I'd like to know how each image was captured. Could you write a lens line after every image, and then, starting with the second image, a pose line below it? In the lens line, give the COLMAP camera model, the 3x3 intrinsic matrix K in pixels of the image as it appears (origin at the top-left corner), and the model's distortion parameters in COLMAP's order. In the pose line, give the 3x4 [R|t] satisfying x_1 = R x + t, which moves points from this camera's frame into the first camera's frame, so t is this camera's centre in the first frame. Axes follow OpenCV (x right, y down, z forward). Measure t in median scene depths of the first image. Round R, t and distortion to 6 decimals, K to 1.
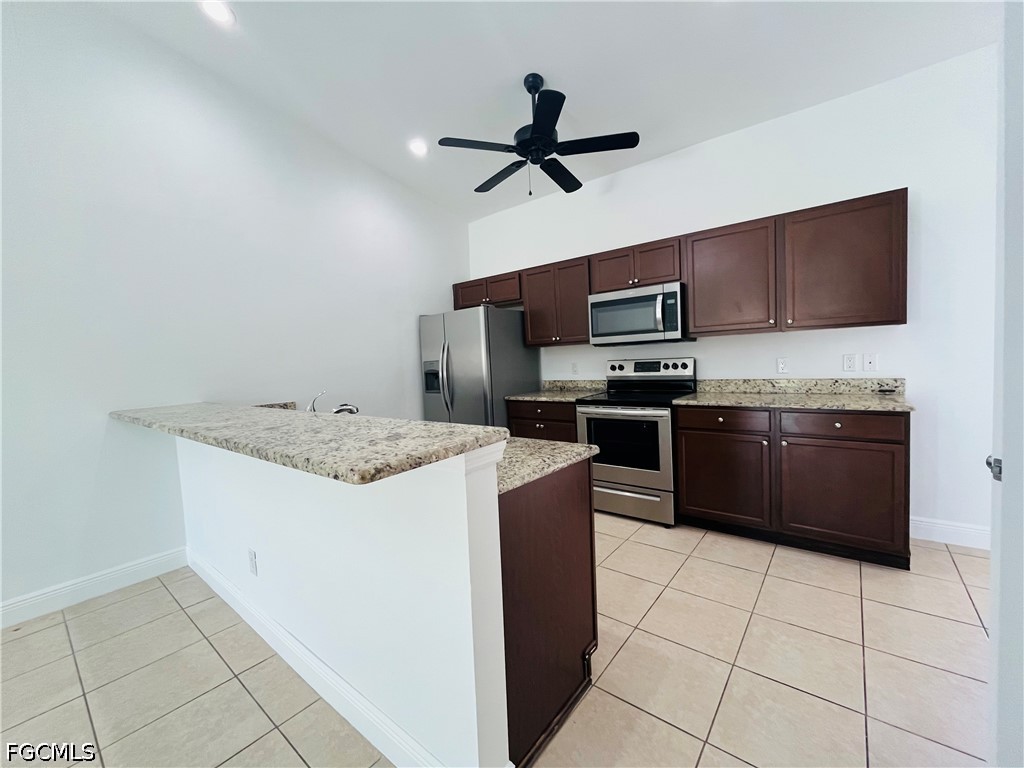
lens RADIAL K [[414.3, 0, 516.3], [0, 414.3, 380.5], [0, 0, 1]] dist [-0.002757, -0.000290]
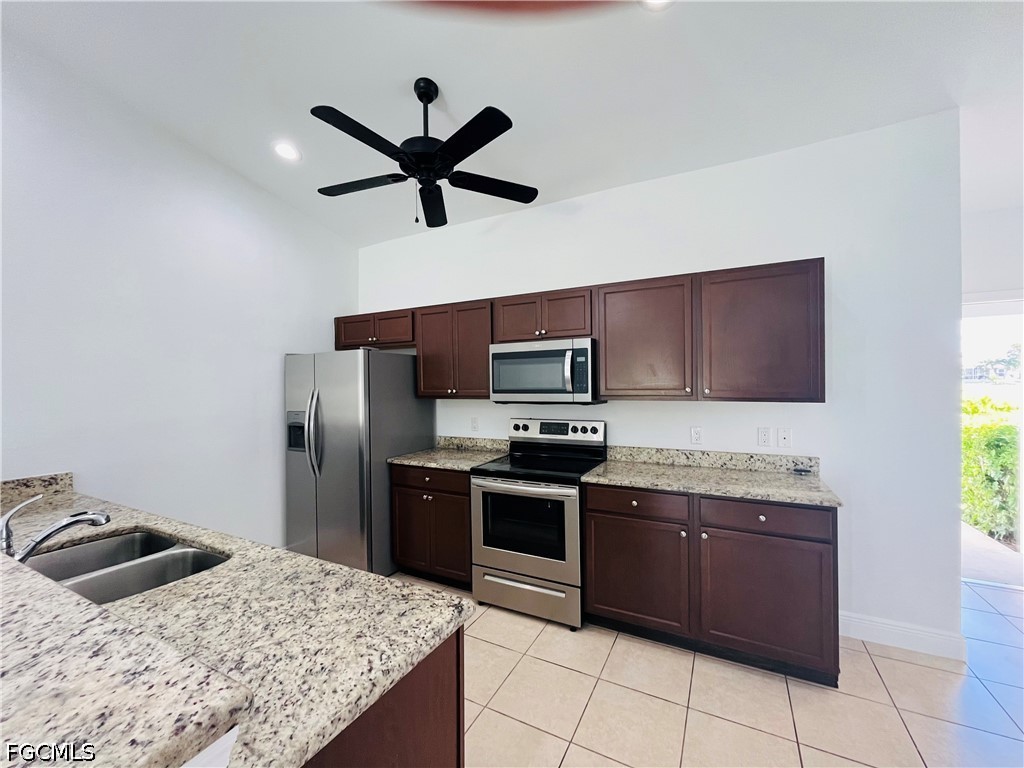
lens RADIAL K [[412.9, 0, 509.2], [0, 412.9, 384.7], [0, 0, 1]] dist [-0.001989, -0.000504]
pose [[0.981686, 0.036757, 0.186929, 0.063992], [-0.025098, 0.997611, -0.064360, -0.076904], [-0.188848, 0.058489, 0.980263, 0.178087]]
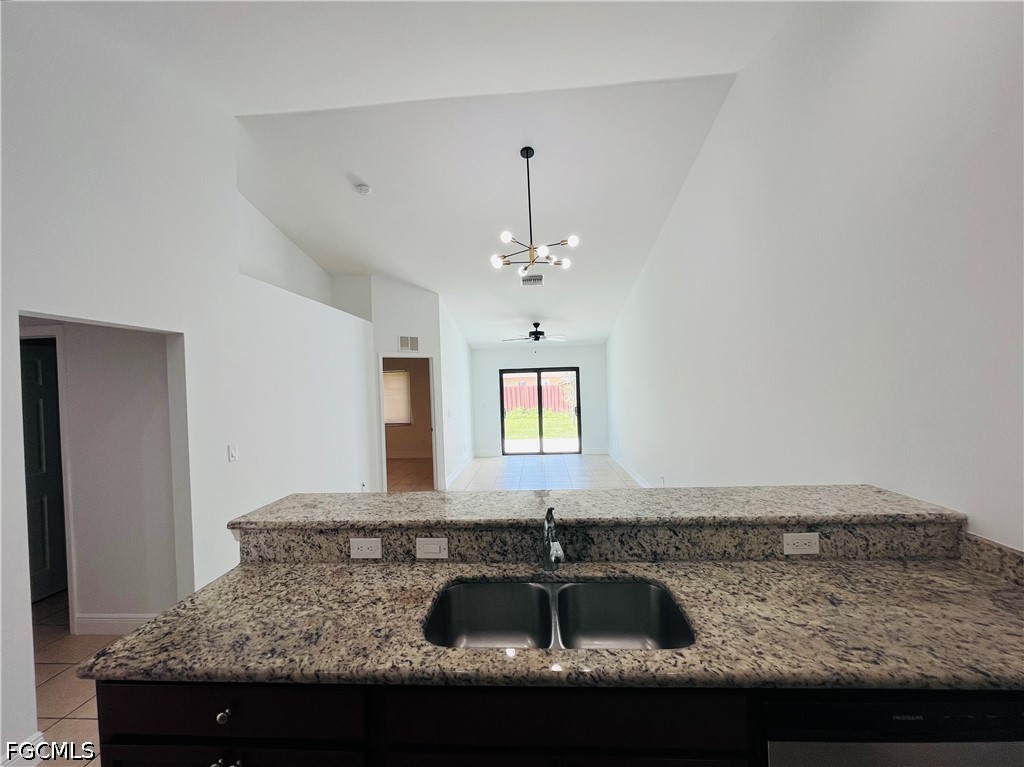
lens RADIAL K [[423.5, 0, 504.4], [0, 423.5, 387.1], [0, 0, 1]] dist [-0.001877, -0.000250]
pose [[-0.821861, 0.084313, -0.563415, -0.006625], [0.041916, 0.995256, 0.087794, -0.161539], [0.568145, 0.048539, -0.821496, 1.016180]]
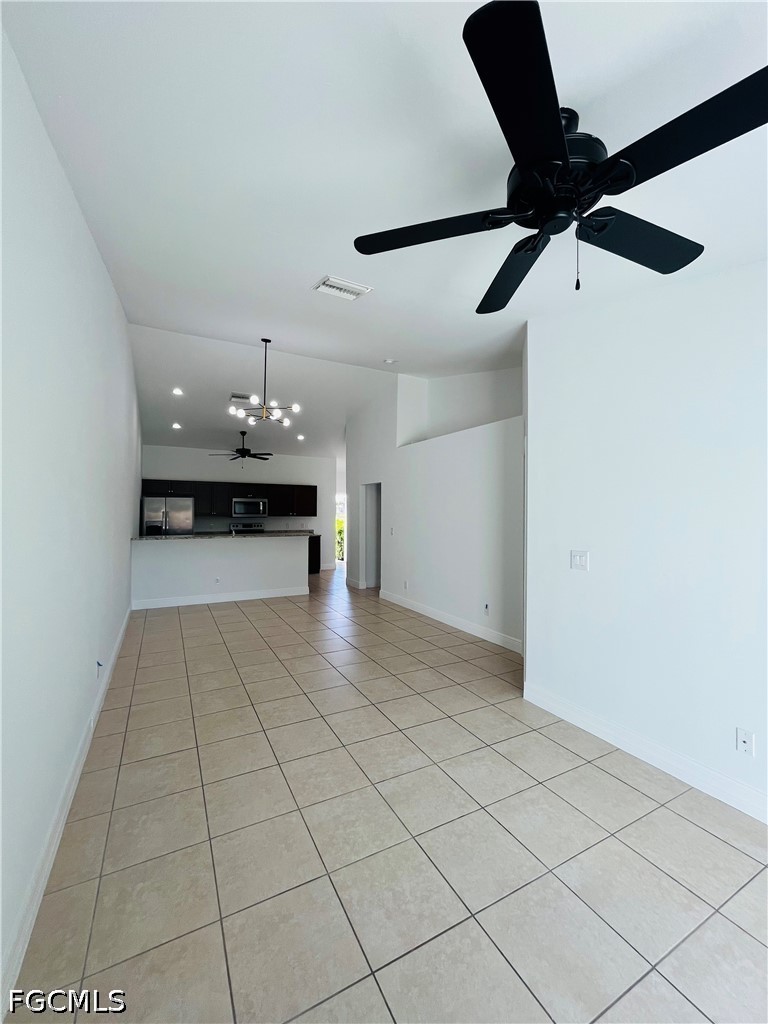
lens RADIAL K [[414.3, 0, 384.0], [0, 414.3, 512.0], [0, 0, 1]] dist [-0.002757, -0.000290]
pose [[0.393457, 0.053591, 0.917780, -2.097696], [0.031286, 0.996941, -0.071626, 0.111639], [-0.918810, 0.056895, 0.390577, -1.017031]]
